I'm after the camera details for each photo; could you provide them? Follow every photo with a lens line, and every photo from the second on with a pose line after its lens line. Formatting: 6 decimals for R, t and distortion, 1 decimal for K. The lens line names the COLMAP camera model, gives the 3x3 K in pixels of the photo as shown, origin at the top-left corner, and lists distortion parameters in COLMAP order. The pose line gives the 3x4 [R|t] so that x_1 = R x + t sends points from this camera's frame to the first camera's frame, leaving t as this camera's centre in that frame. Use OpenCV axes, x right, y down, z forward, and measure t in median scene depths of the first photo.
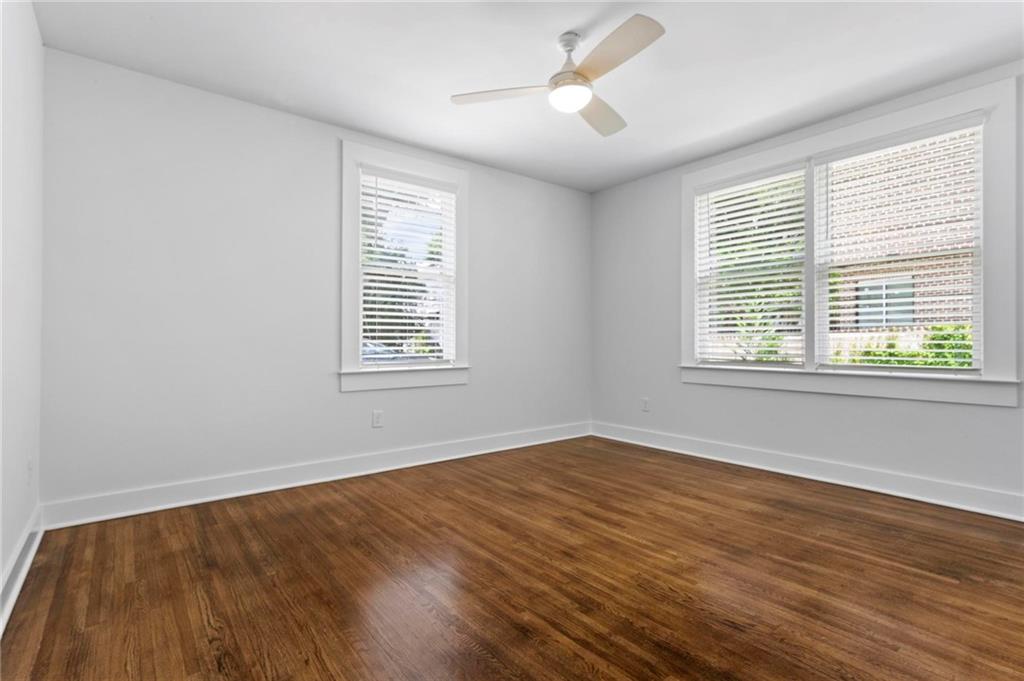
lens RADIAL K [[495.1, 0, 514.9], [0, 495.1, 330.9], [0, 0, 1]] dist [0.003445, 0.002372]
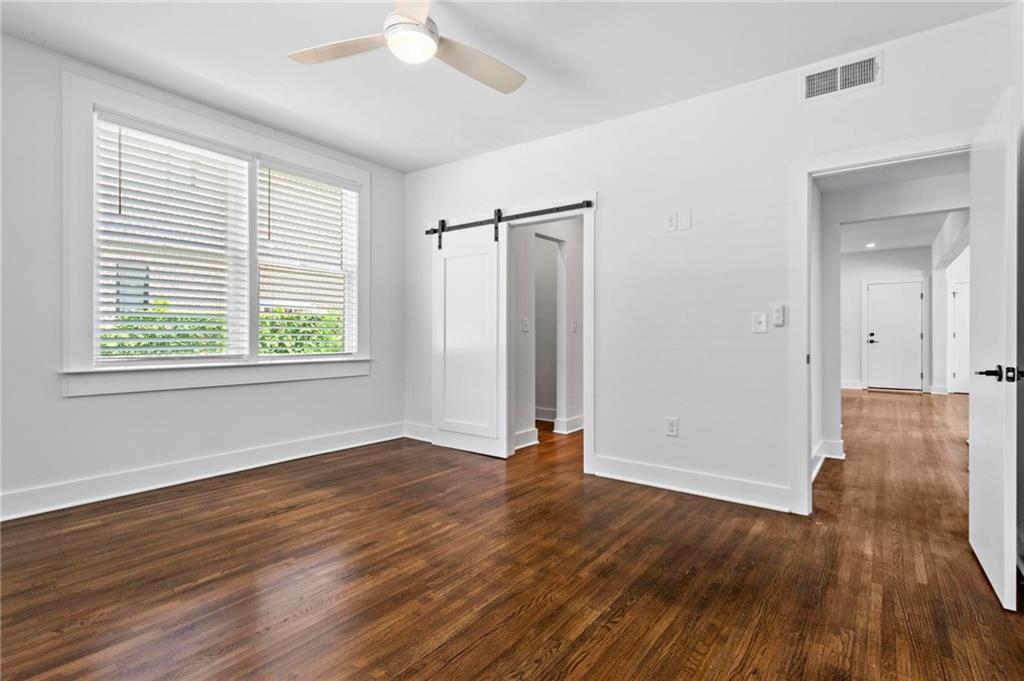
lens RADIAL K [[495.1, 0, 518.5], [0, 495.1, 333.6], [0, 0, 1]] dist [0.003445, 0.002372]
pose [[-0.256676, 0.001605, 0.966496, -0.756759], [-0.024372, 0.999670, -0.008132, 0.021485], [-0.966190, -0.025643, -0.256553, 1.048209]]
